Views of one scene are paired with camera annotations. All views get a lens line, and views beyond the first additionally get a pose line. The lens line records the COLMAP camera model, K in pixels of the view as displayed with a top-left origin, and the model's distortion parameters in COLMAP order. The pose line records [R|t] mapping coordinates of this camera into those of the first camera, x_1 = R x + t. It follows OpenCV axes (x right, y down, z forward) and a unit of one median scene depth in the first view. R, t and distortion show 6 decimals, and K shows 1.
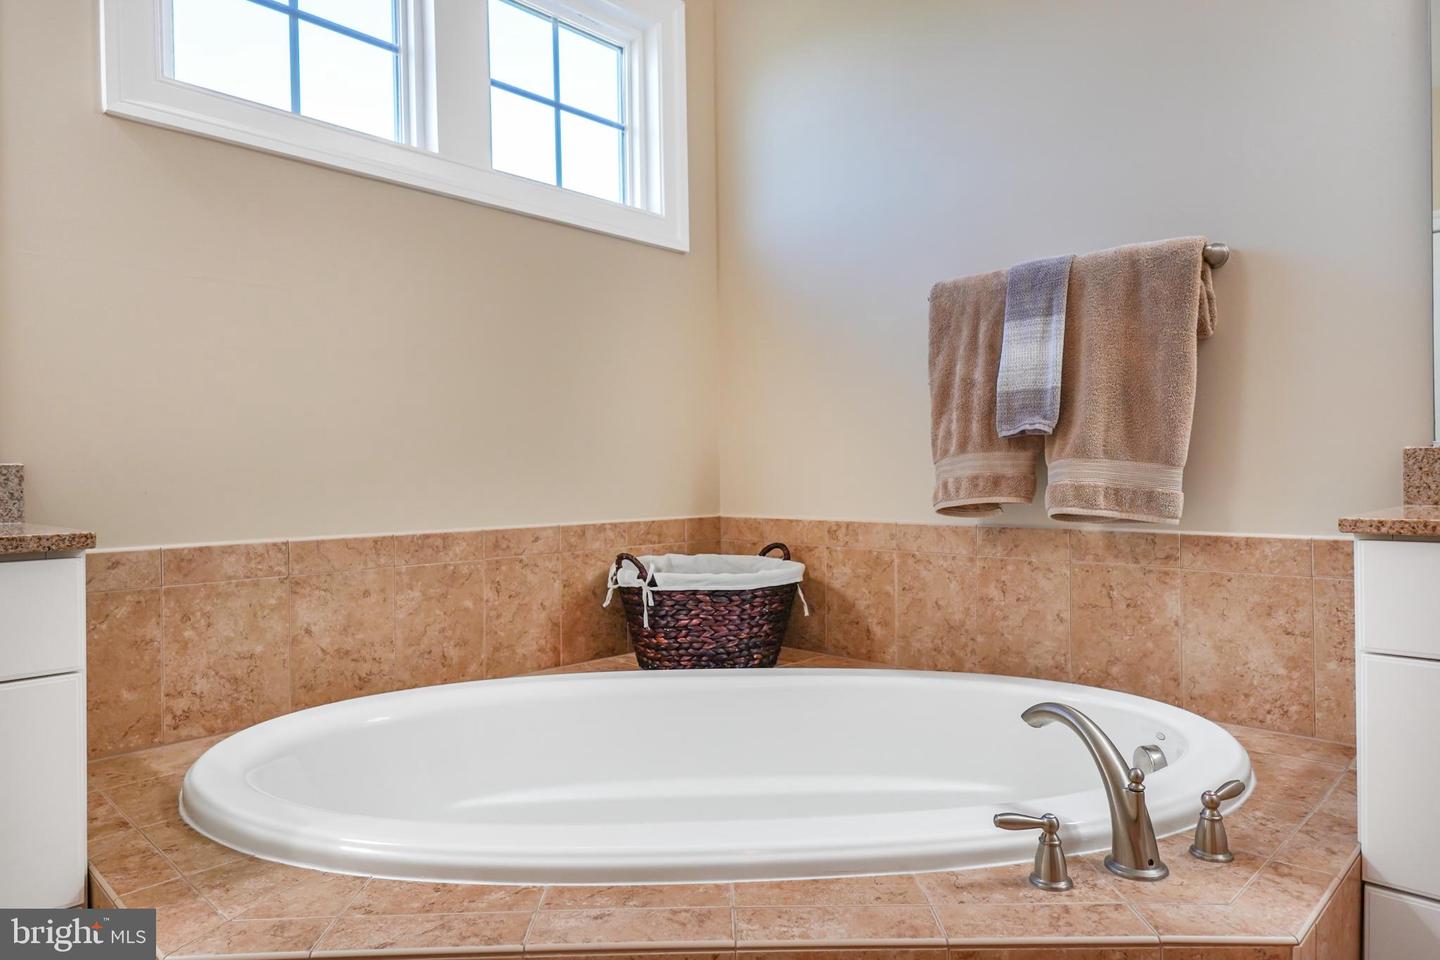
lens RADIAL K [[890.2, 0, 720.4], [0, 890.2, 485.5], [0, 0, 1]] dist [0.026520, 0.000711]
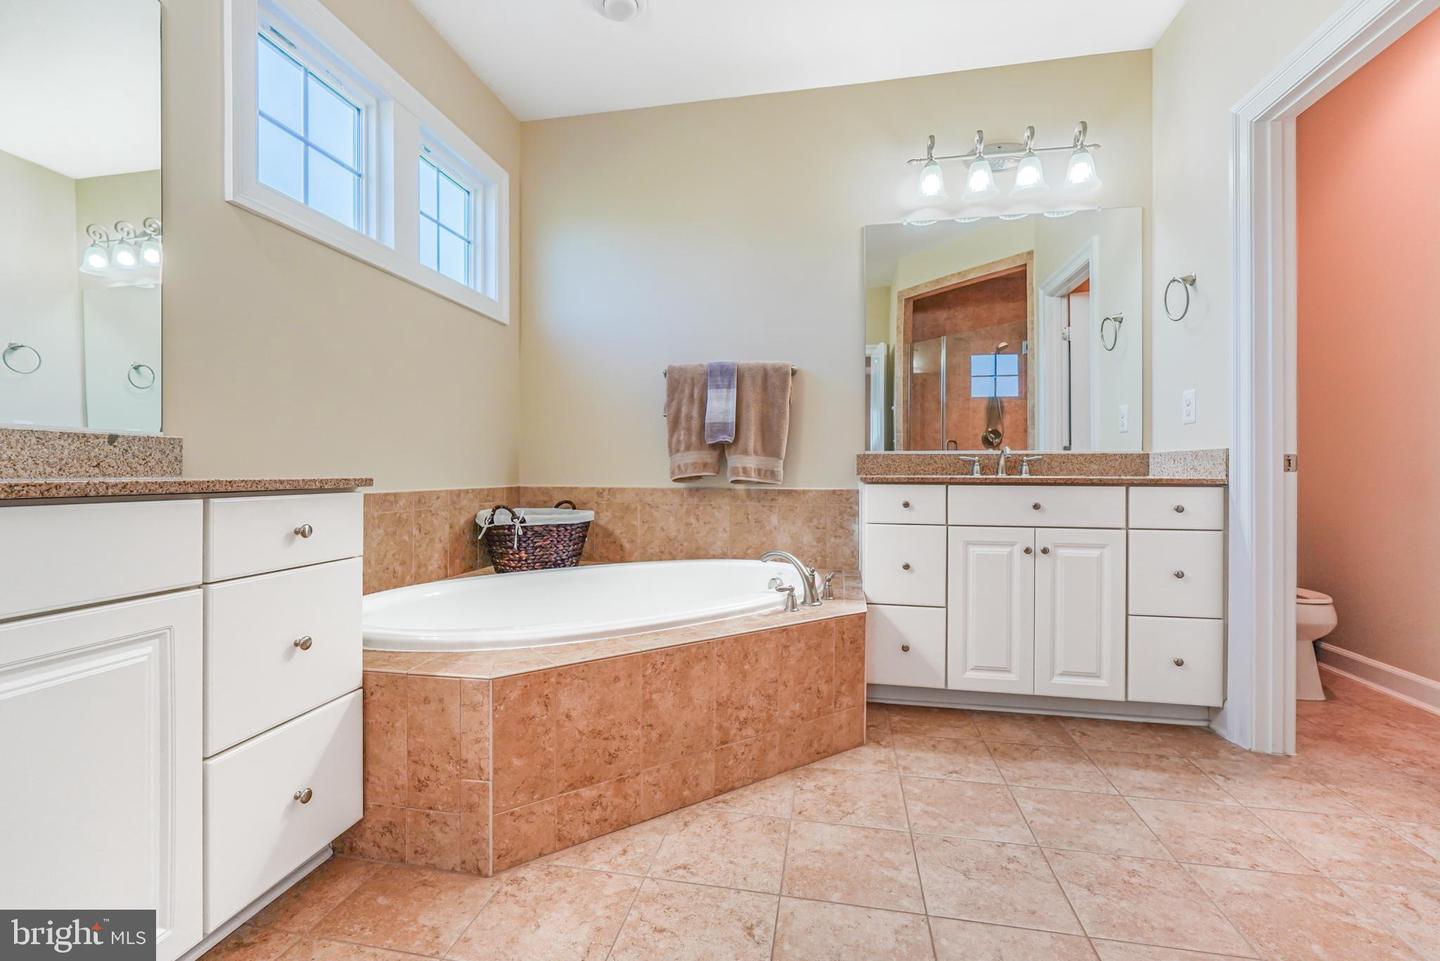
lens RADIAL K [[636.1, 0, 714.4], [0, 636.1, 485.5], [0, 0, 1]] dist [0.001091, 0.000392]
pose [[0.833231, 0.001004, 0.552924, -0.465187], [-0.005527, 0.999964, 0.006513, 0.031249], [-0.552898, -0.008483, 0.833206, -0.239684]]
